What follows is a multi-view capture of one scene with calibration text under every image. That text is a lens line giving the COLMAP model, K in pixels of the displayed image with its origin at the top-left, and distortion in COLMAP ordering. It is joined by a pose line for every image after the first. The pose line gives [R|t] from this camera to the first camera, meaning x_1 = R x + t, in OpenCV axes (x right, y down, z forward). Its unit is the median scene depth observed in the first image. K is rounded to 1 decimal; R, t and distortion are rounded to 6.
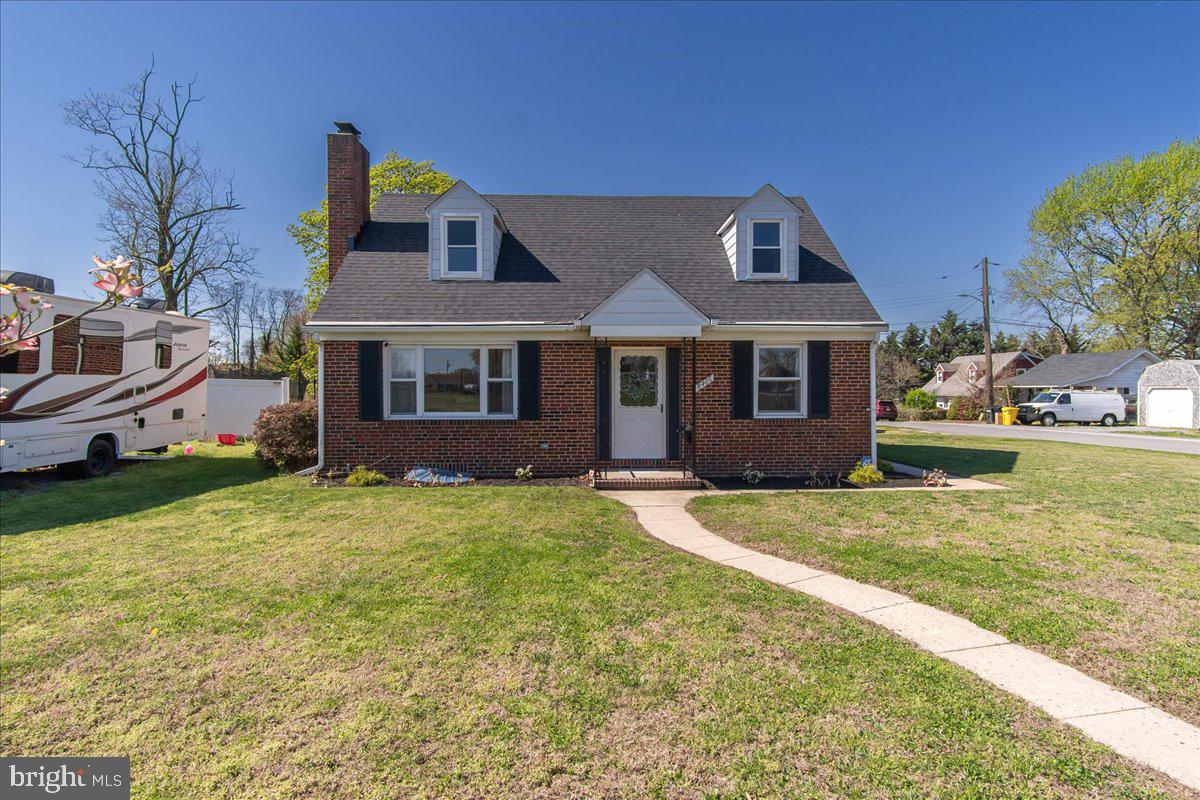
lens RADIAL K [[643.9, 0, 597.1], [0, 643.9, 401.4], [0, 0, 1]] dist [0.007628, 0.003936]
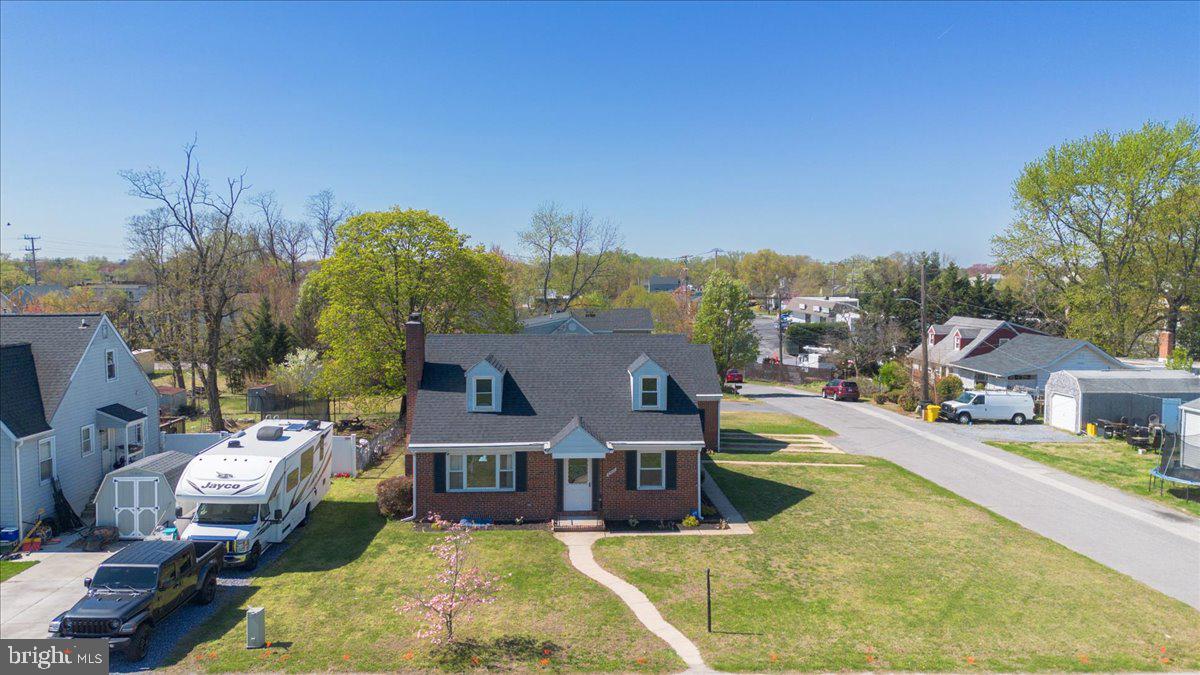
lens RADIAL K [[877.9, 0, 597.0], [0, 877.9, 332.1], [0, 0, 1]] dist [0.089934, -0.032304]
pose [[0.999820, 0.005507, 0.018162, 0.071690], [-0.006339, 0.998919, 0.046051, -0.567244], [-0.017889, -0.046158, 0.998774, -1.615178]]
